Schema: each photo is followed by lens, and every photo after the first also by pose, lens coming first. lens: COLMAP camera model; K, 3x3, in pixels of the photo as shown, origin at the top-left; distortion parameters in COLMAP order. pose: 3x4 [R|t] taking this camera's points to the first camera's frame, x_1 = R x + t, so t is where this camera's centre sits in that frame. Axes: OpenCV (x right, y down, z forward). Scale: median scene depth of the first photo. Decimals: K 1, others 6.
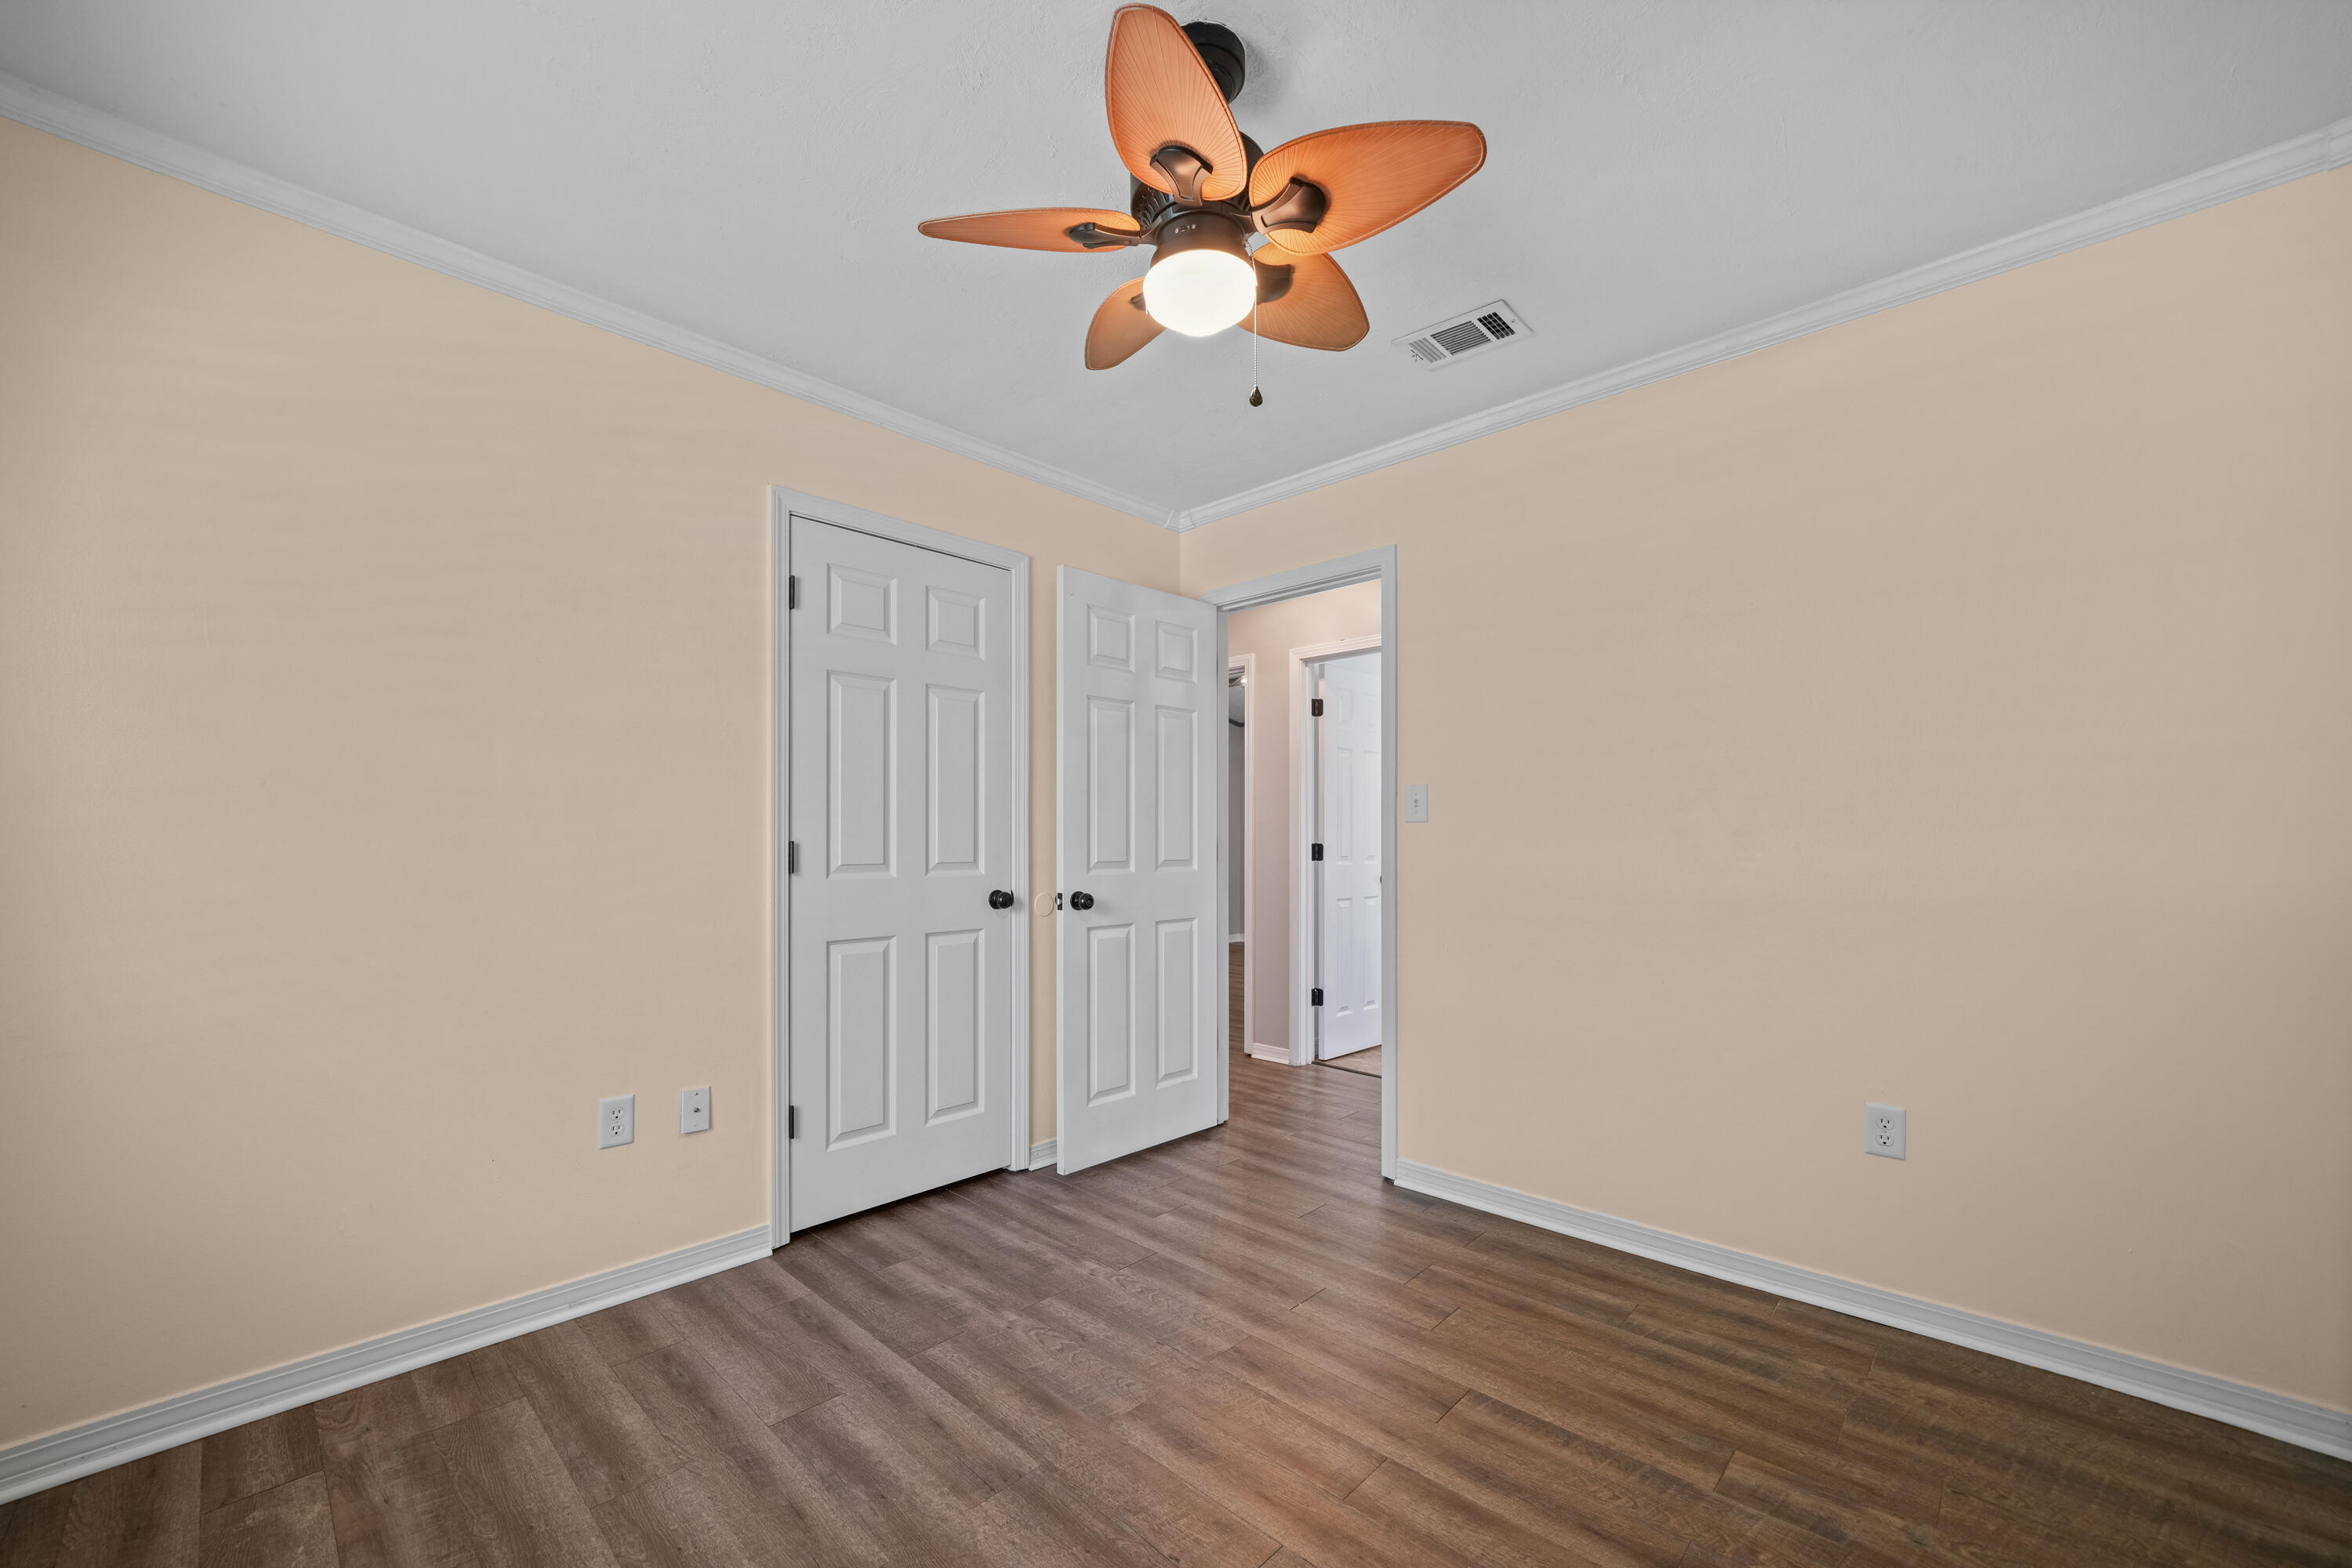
lens RADIAL K [[927.6, 0, 1157.5], [0, 927.6, 812.0], [0, 0, 1]] dist [-0.003520, 0.000118]
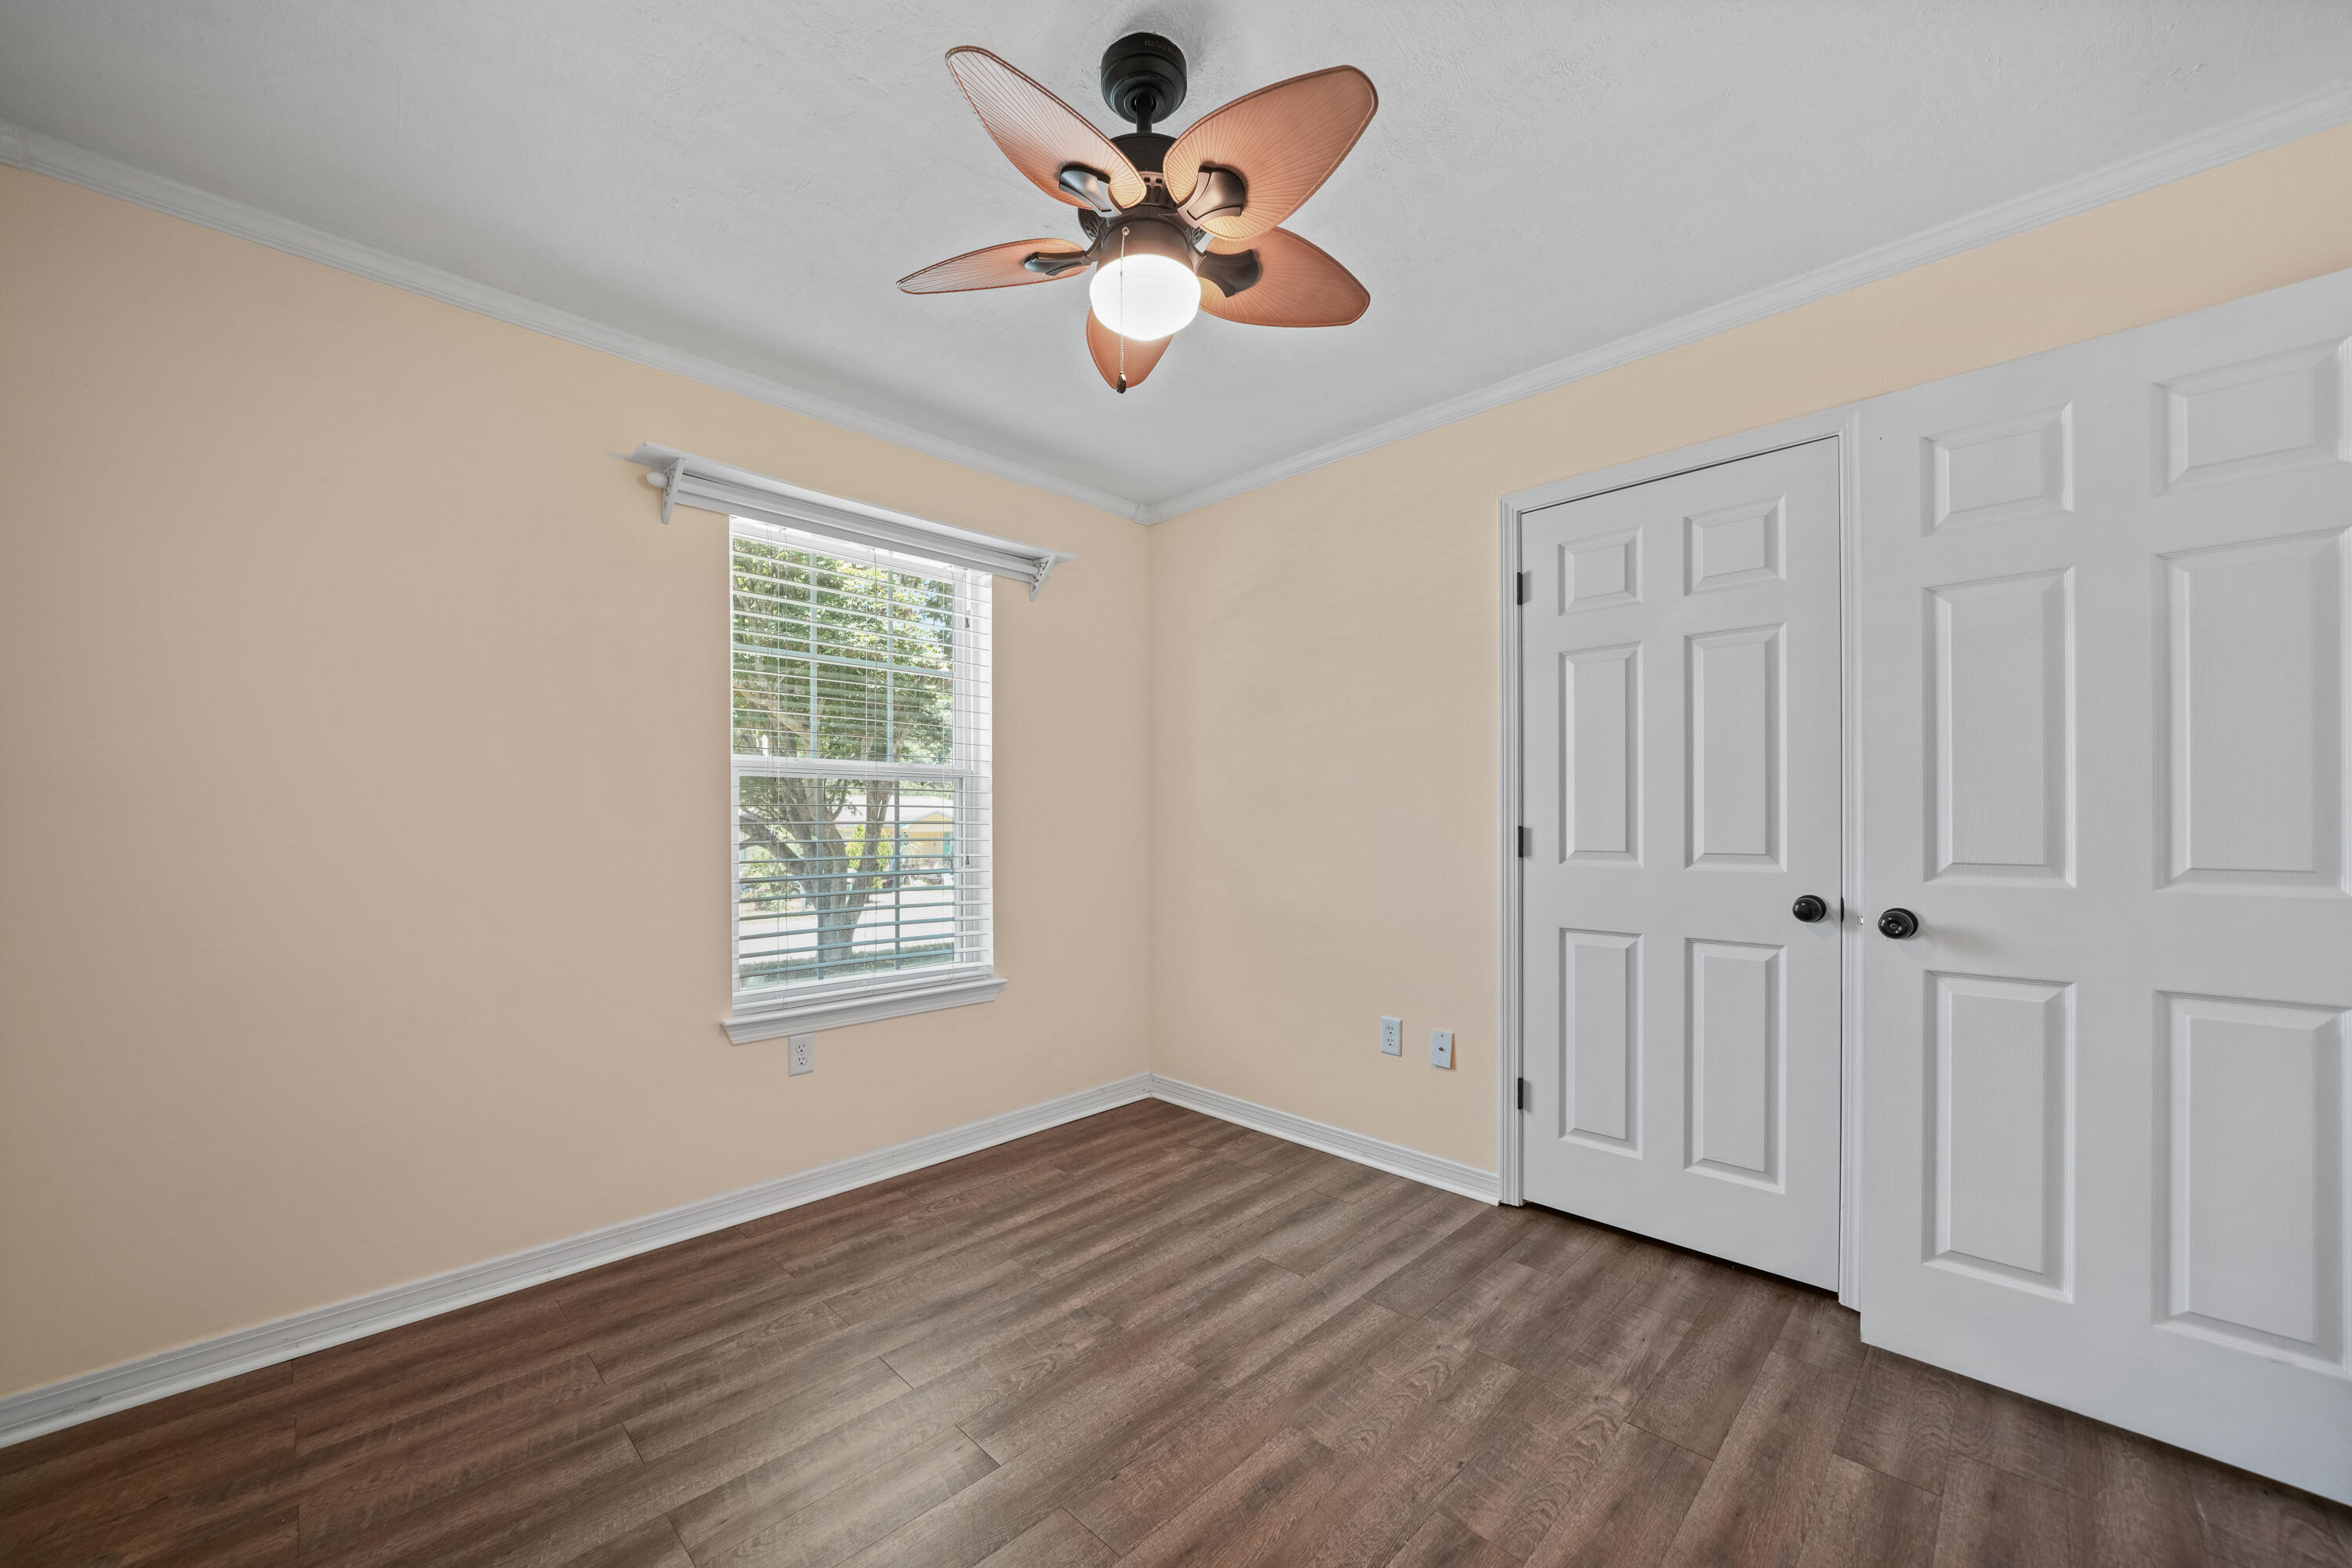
lens RADIAL K [[892.0, 0, 1181.5], [0, 892.0, 796.5], [0, 0, 1]] dist [-0.007523, 0.000243]
pose [[-0.011347, -0.027659, -0.999553, 0.671788], [0.032502, 0.999079, -0.028015, 0.015093], [0.999407, -0.032805, -0.010437, 0.681125]]
